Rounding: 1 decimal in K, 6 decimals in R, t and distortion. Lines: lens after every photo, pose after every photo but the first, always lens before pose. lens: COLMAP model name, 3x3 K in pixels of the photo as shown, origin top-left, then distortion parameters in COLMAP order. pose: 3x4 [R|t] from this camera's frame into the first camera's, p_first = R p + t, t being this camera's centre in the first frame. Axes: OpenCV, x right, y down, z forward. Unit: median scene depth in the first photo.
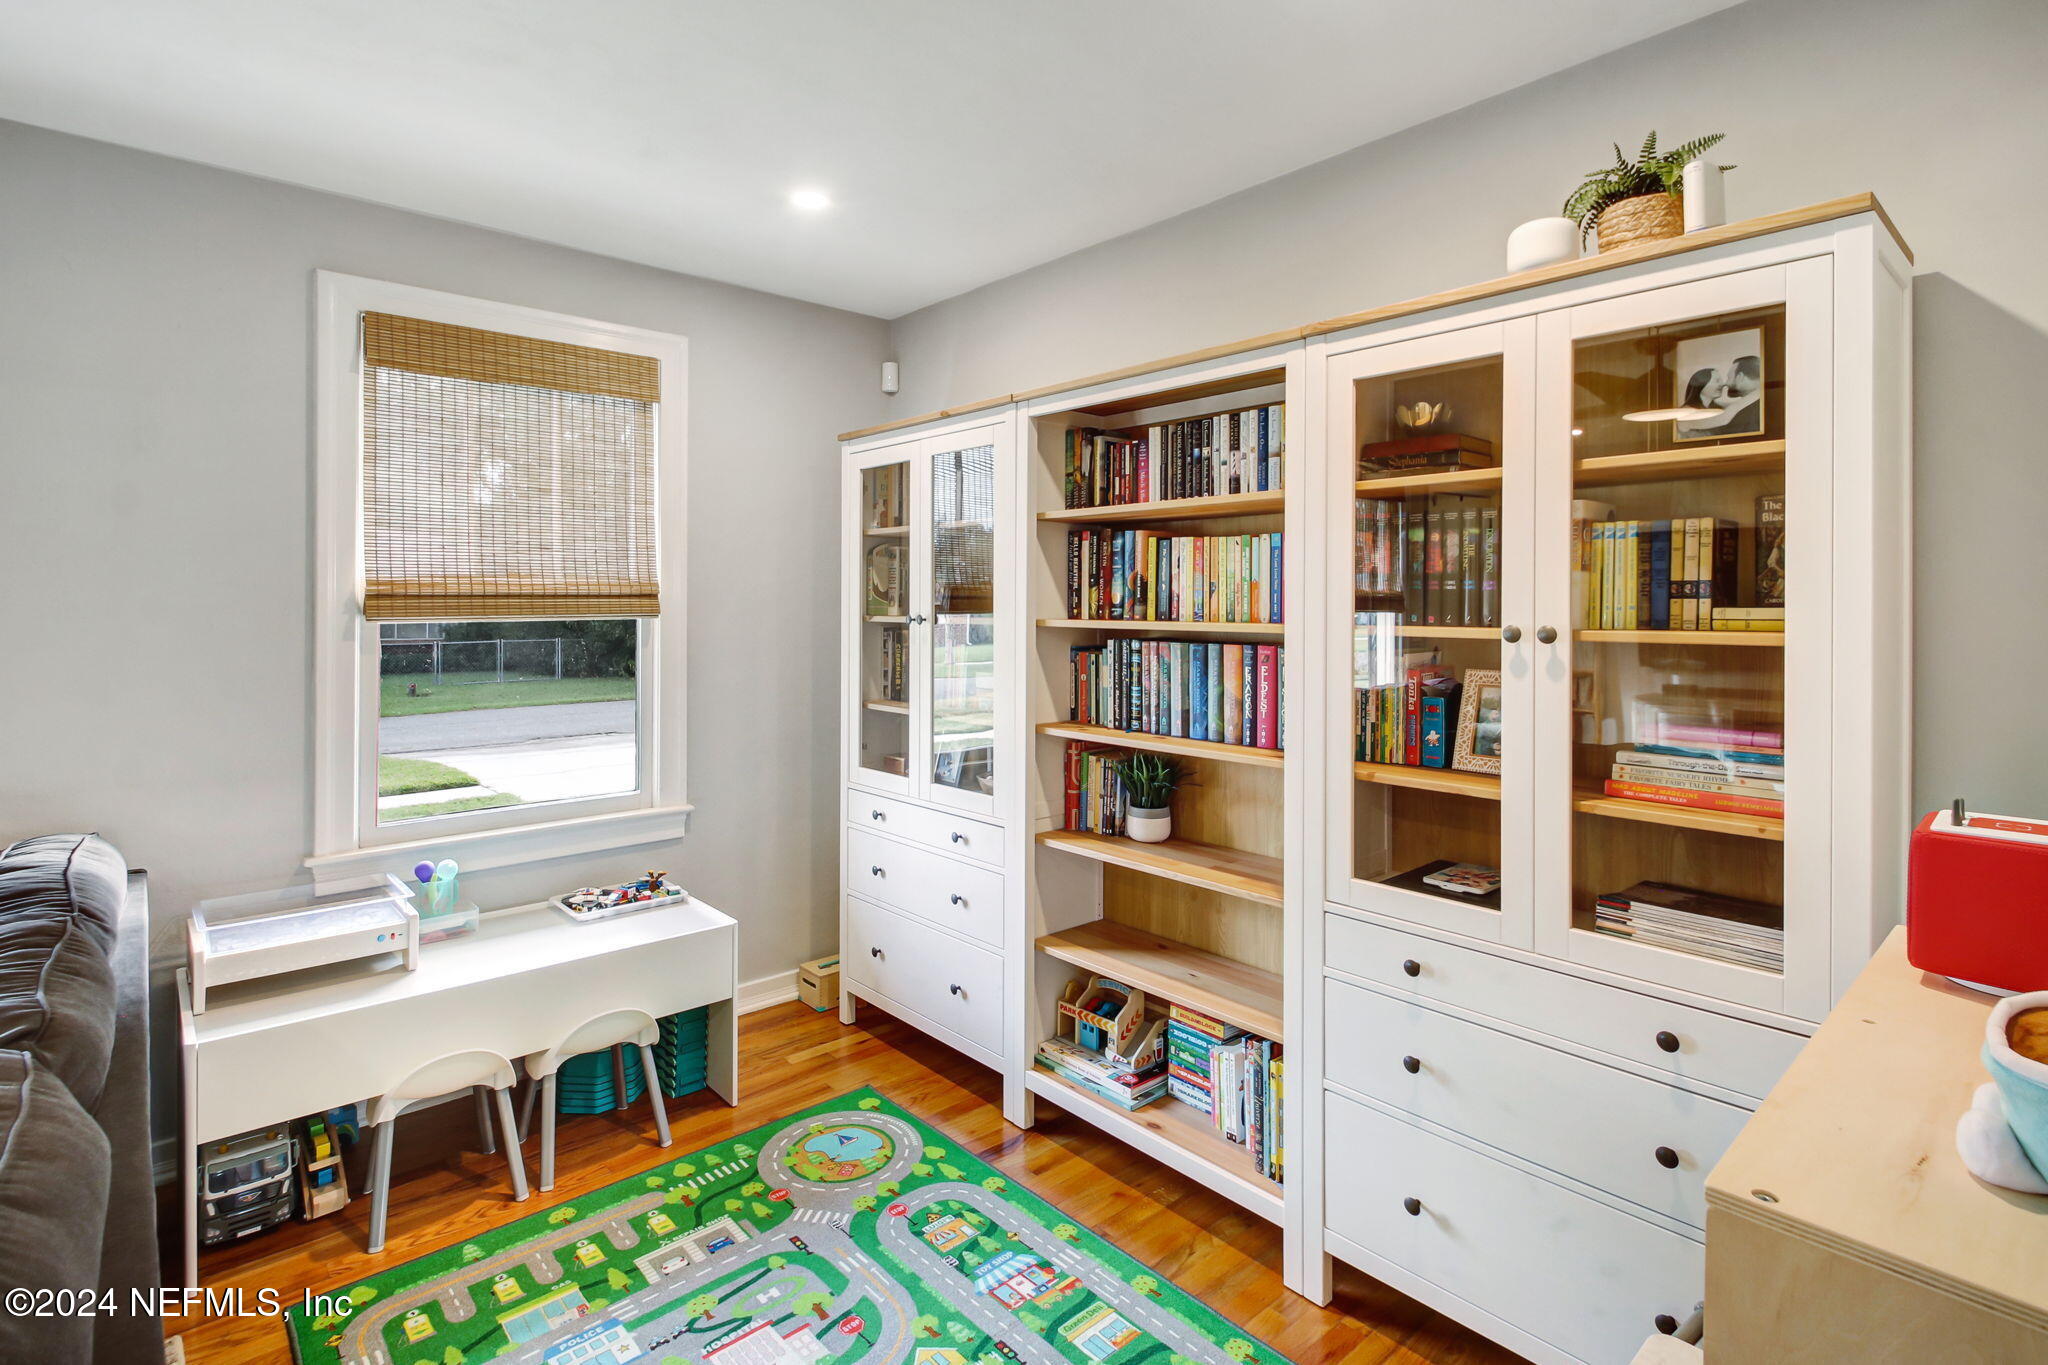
lens RADIAL K [[977.6, 0, 1039.2], [0, 977.6, 606.9], [0, 0, 1]] dist [0.003224, -0.008708]
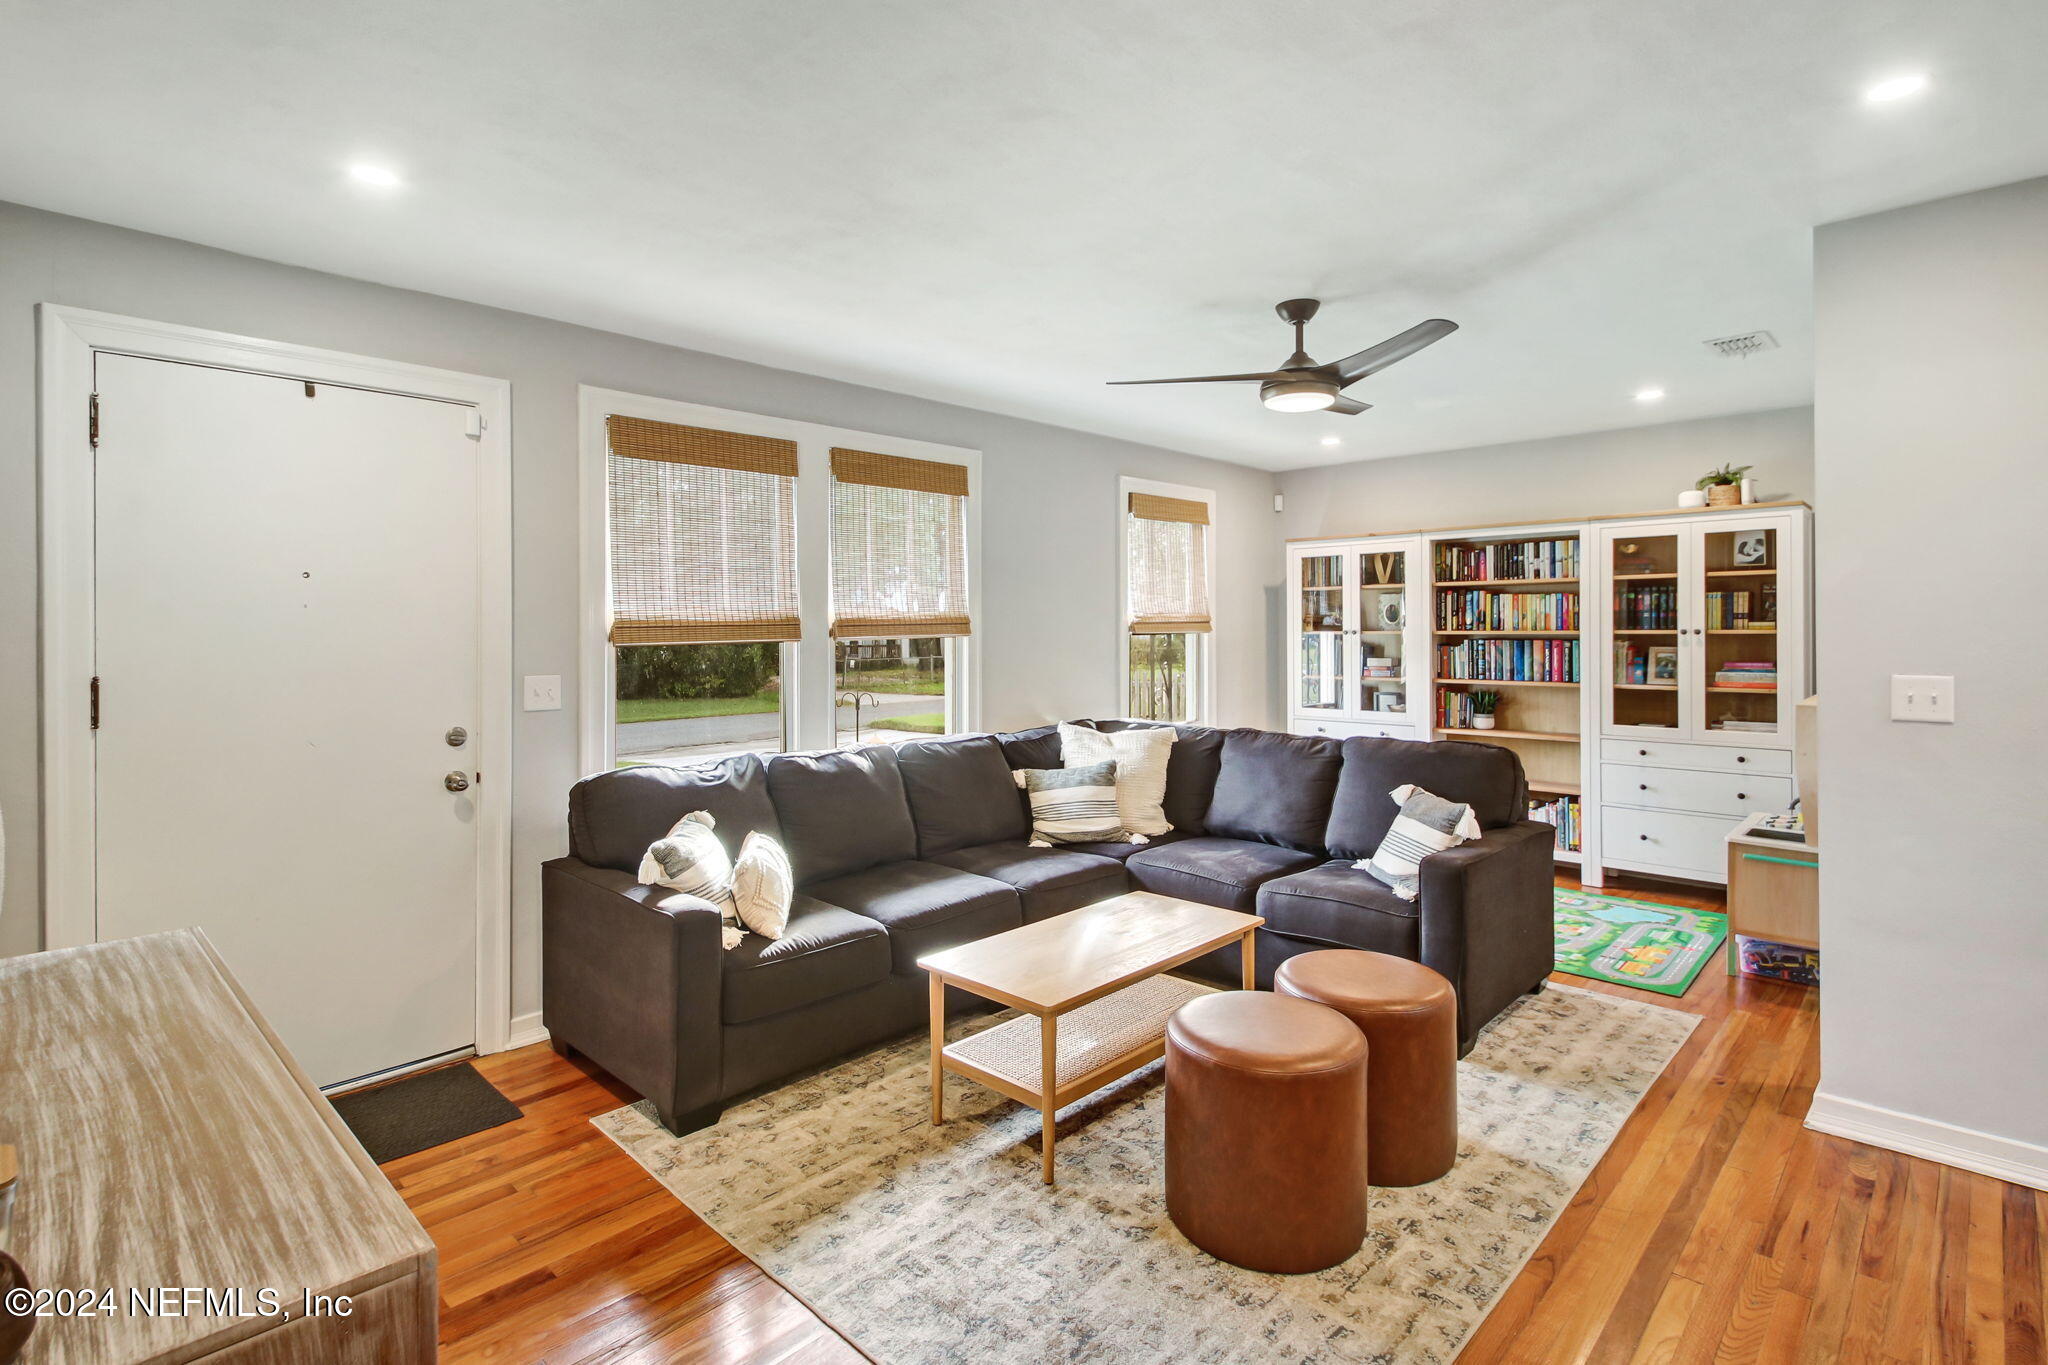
lens RADIAL K [[977.6, 0, 1000.4], [0, 977.6, 629.5], [0, 0, 1]] dist [0.003224, -0.008708]
pose [[0.999122, -0.006974, 0.041305, -1.241232], [0.007159, 0.999965, -0.004316, 0.014290], [-0.041274, 0.004608, 0.999137, -1.361533]]
